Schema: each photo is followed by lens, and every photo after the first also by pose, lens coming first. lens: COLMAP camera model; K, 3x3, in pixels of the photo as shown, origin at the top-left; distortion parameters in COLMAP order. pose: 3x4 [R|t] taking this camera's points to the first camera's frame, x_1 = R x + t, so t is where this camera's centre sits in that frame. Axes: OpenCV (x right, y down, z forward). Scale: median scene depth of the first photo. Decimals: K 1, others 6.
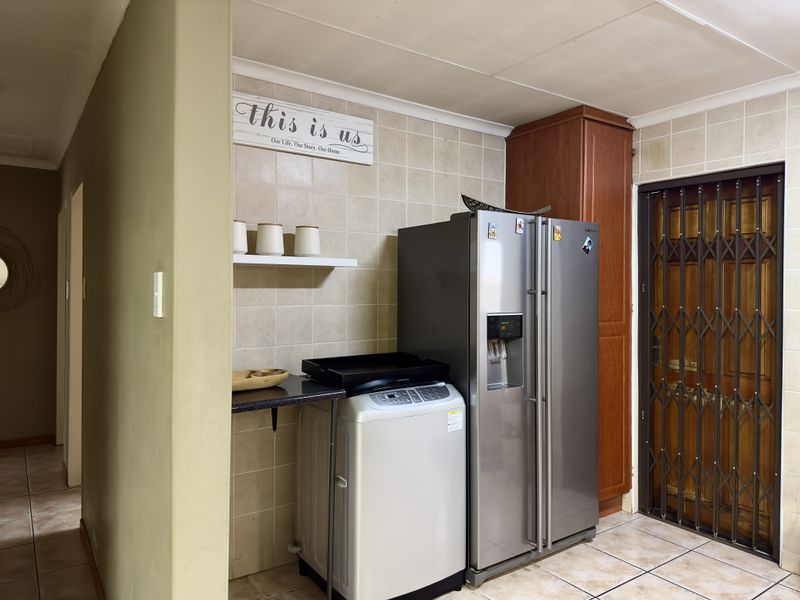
lens RADIAL K [[560.5, 0, 407.8], [0, 560.5, 295.5], [0, 0, 1]] dist [0.088338, -0.129344]
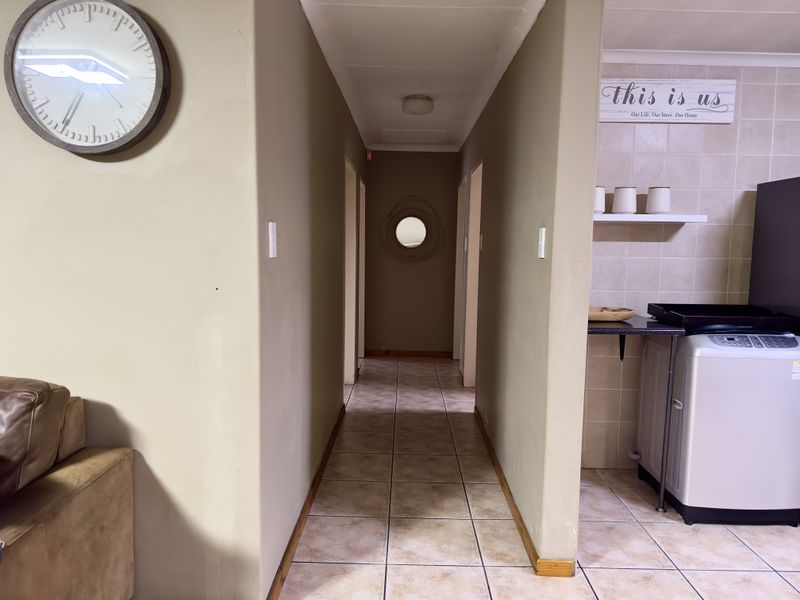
lens RADIAL K [[560.5, 0, 407.8], [0, 560.5, 295.5], [0, 0, 1]] dist [0.088338, -0.129344]
pose [[0.820502, 0.060304, -0.568454, 0.069872], [-0.018912, 0.996739, 0.078441, 0.015109], [0.571331, -0.053610, 0.818967, -0.244771]]
